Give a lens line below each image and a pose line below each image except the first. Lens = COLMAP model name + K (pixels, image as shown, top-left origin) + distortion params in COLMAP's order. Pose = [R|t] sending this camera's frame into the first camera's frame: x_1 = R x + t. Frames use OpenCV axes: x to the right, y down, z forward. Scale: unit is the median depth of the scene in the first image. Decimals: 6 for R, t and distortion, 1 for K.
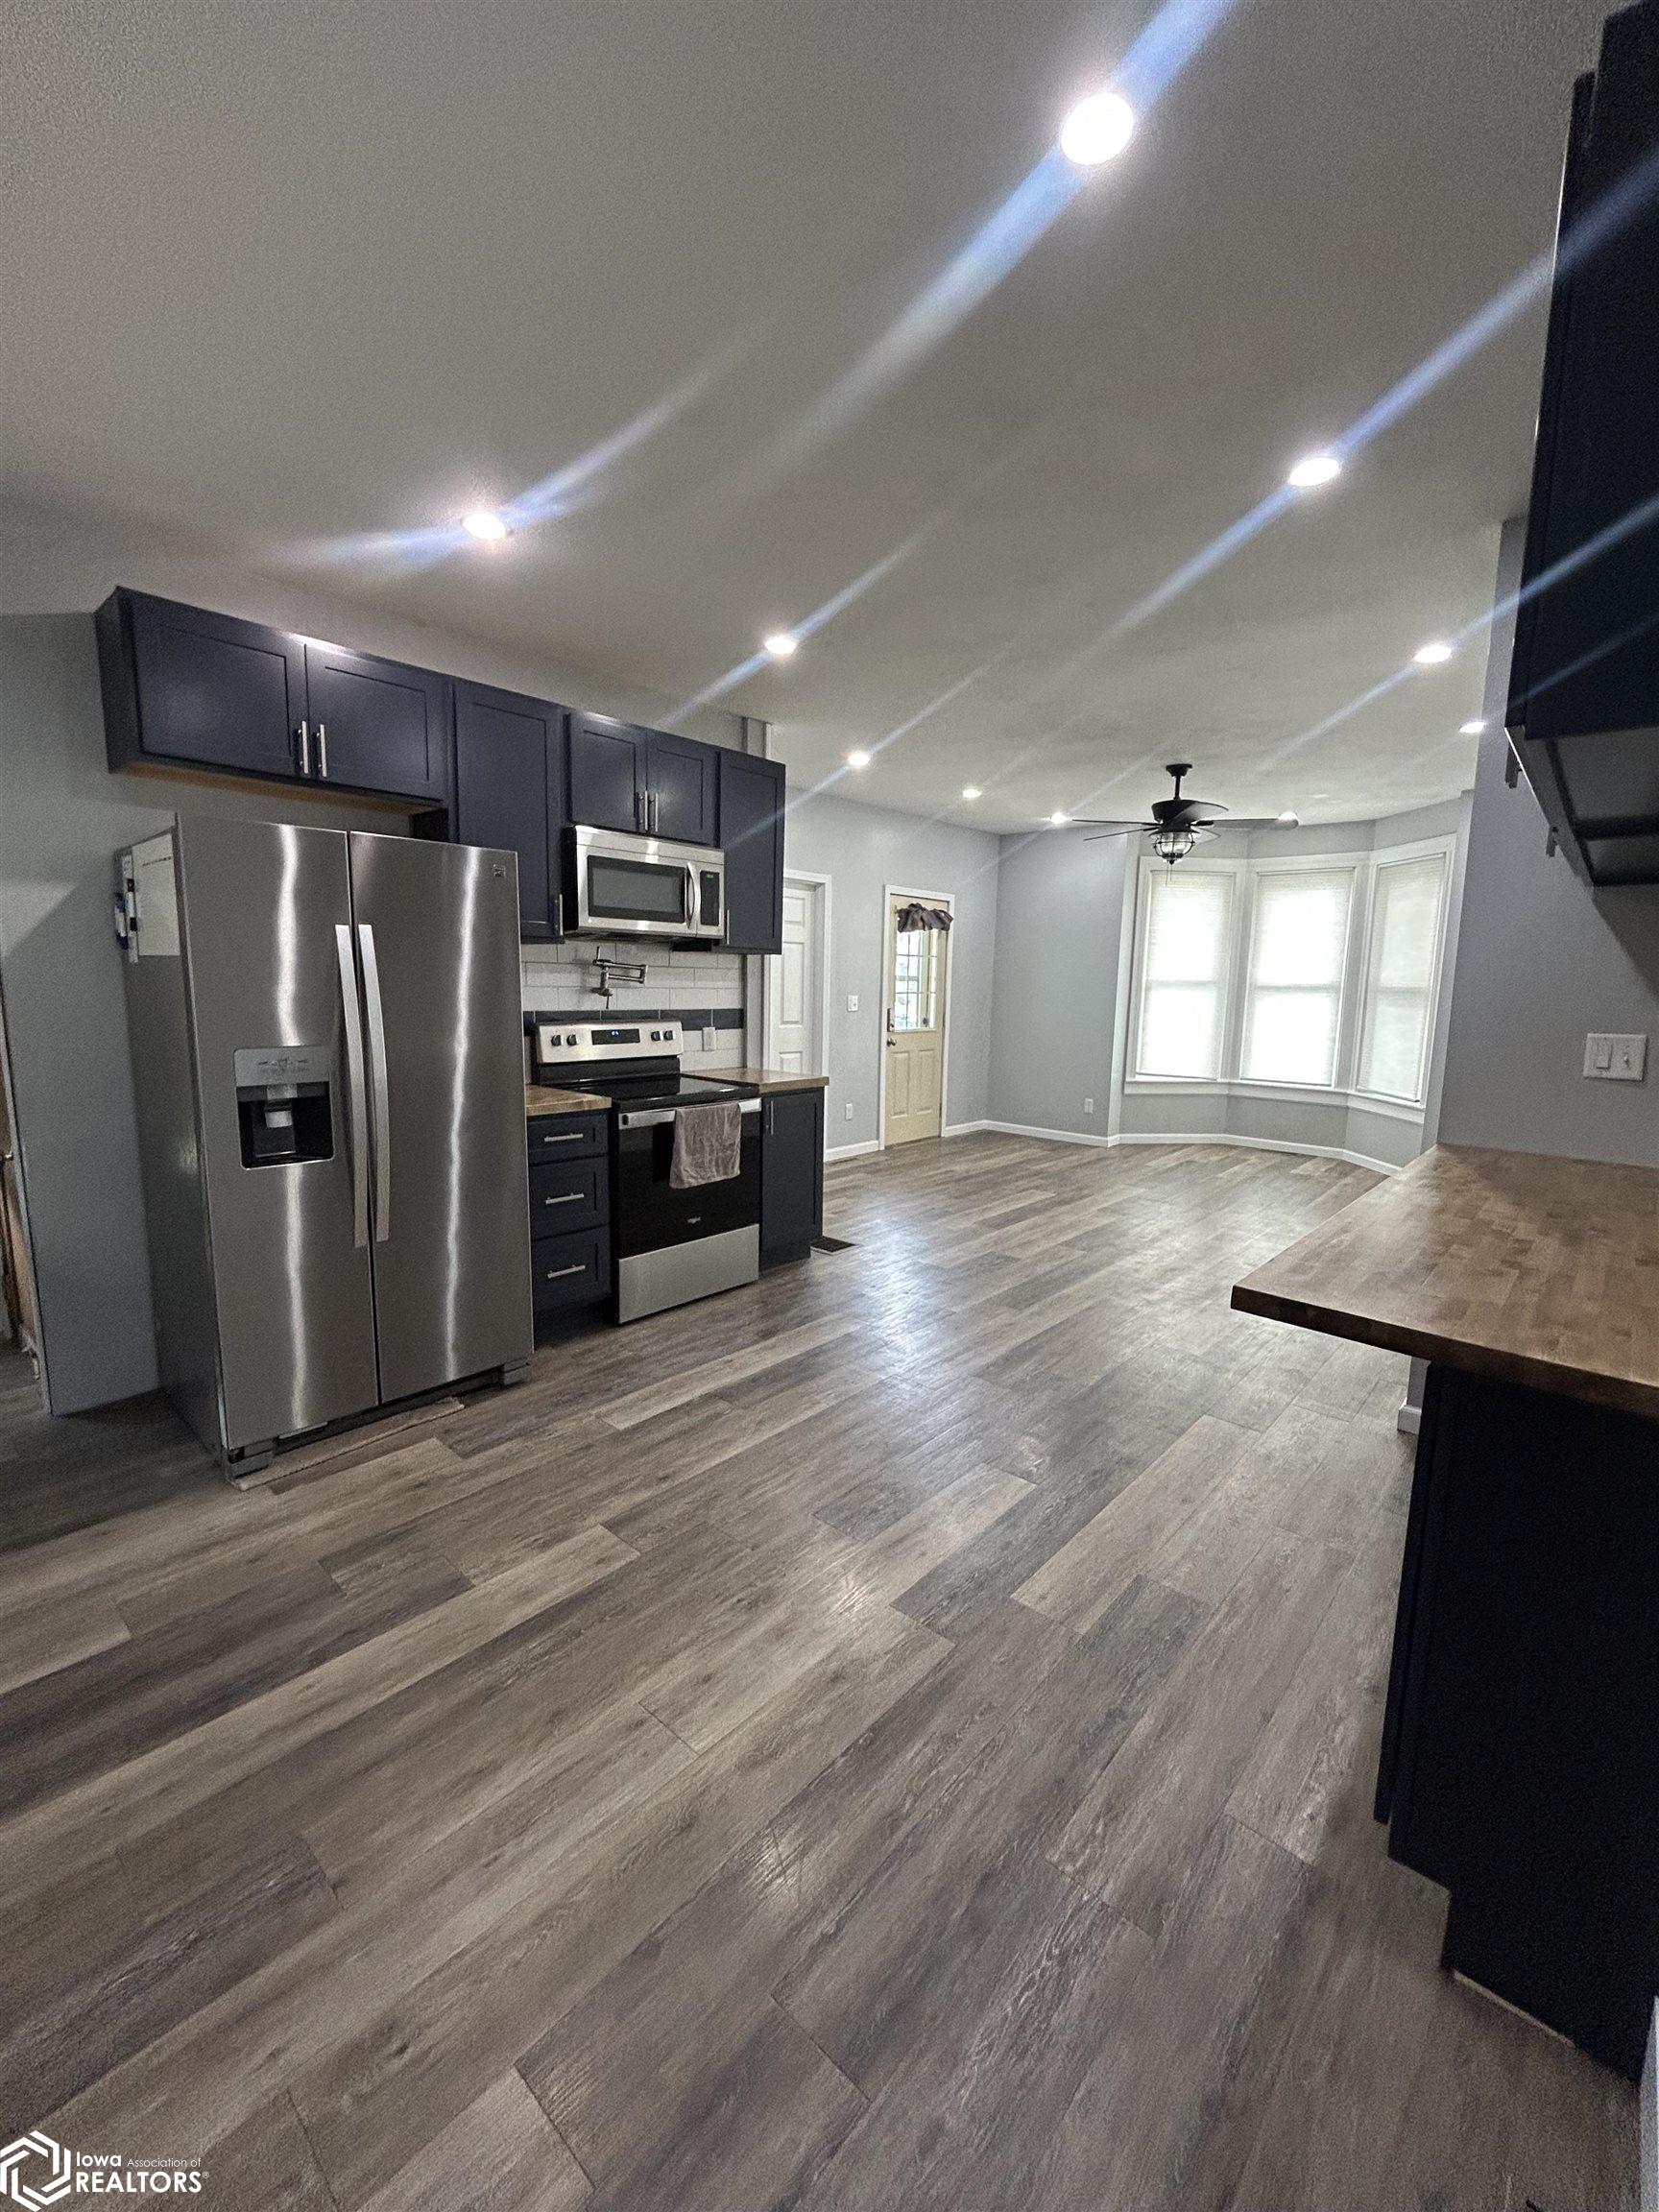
lens RADIAL K [[900.7, 0, 831.3], [0, 900.7, 1099.1], [0, 0, 1]] dist [-0.001554, 0.001300]
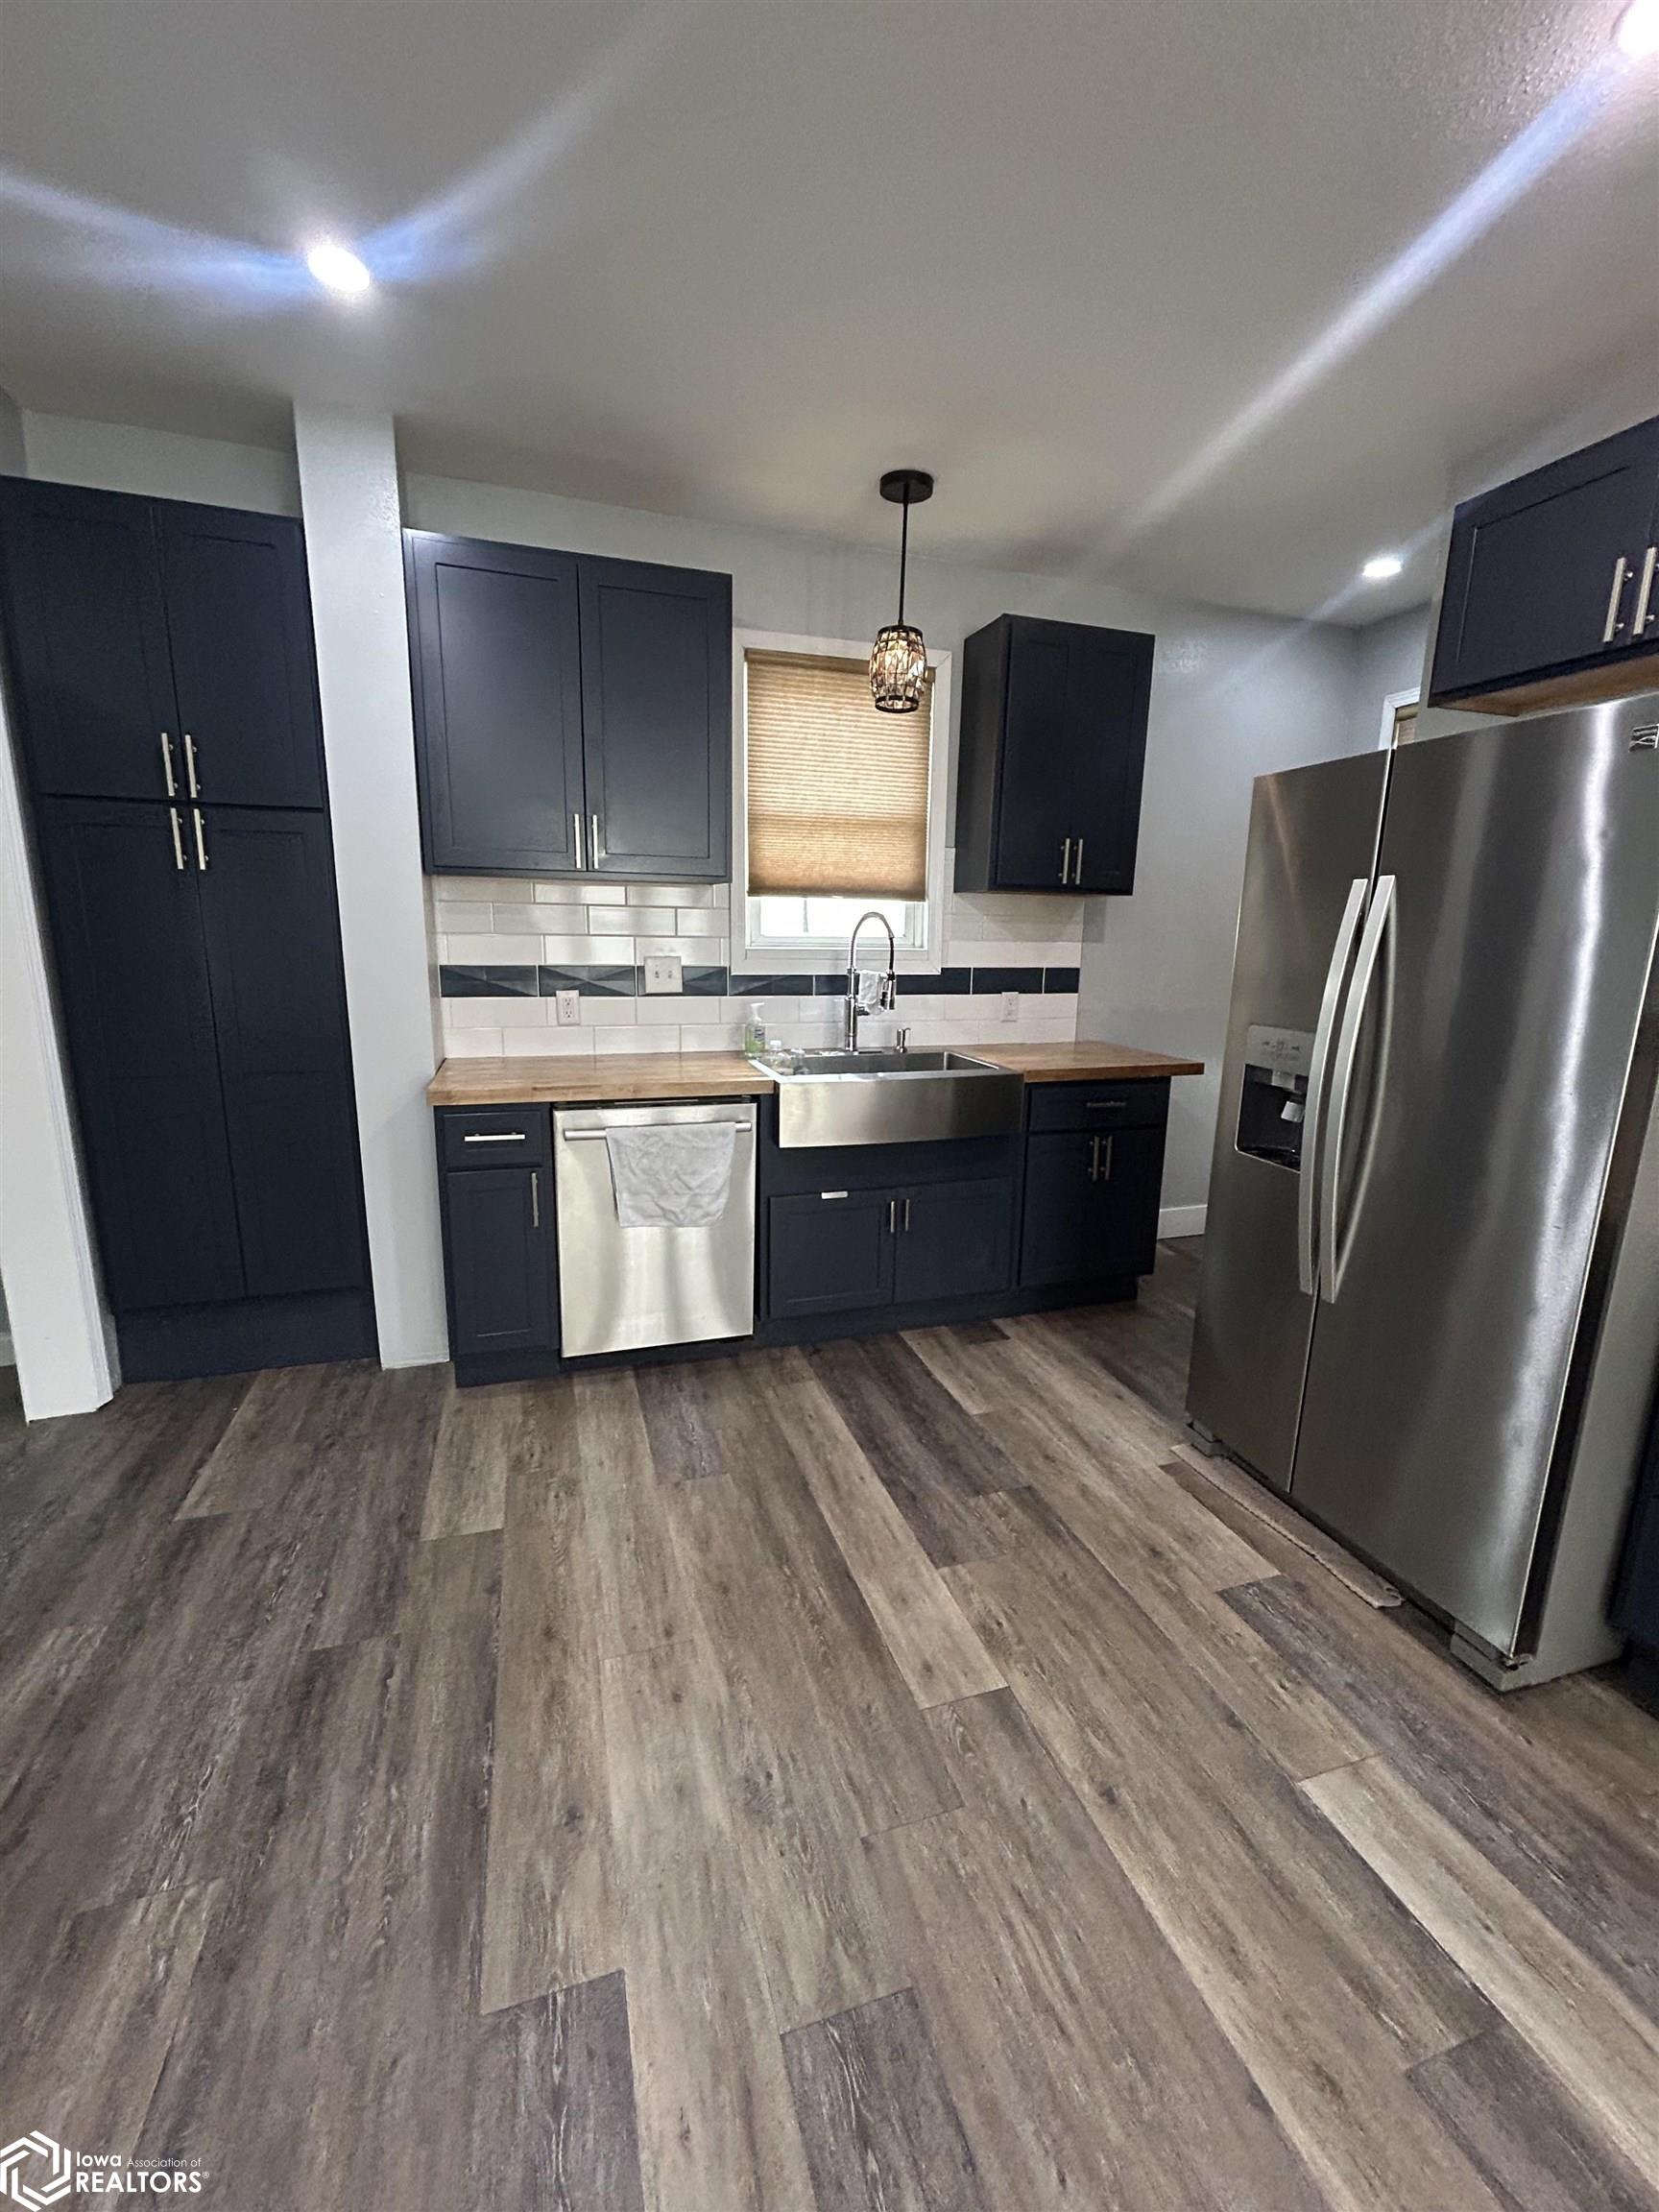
lens RADIAL K [[900.7, 0, 841.0], [0, 900.7, 1100.9], [0, 0, 1]] dist [-0.001554, 0.001300]
pose [[-0.492510, 0.138807, -0.859166, 0.288796], [-0.139780, 0.961767, 0.235511, -0.110352], [0.859009, 0.236086, -0.454277, 0.843381]]
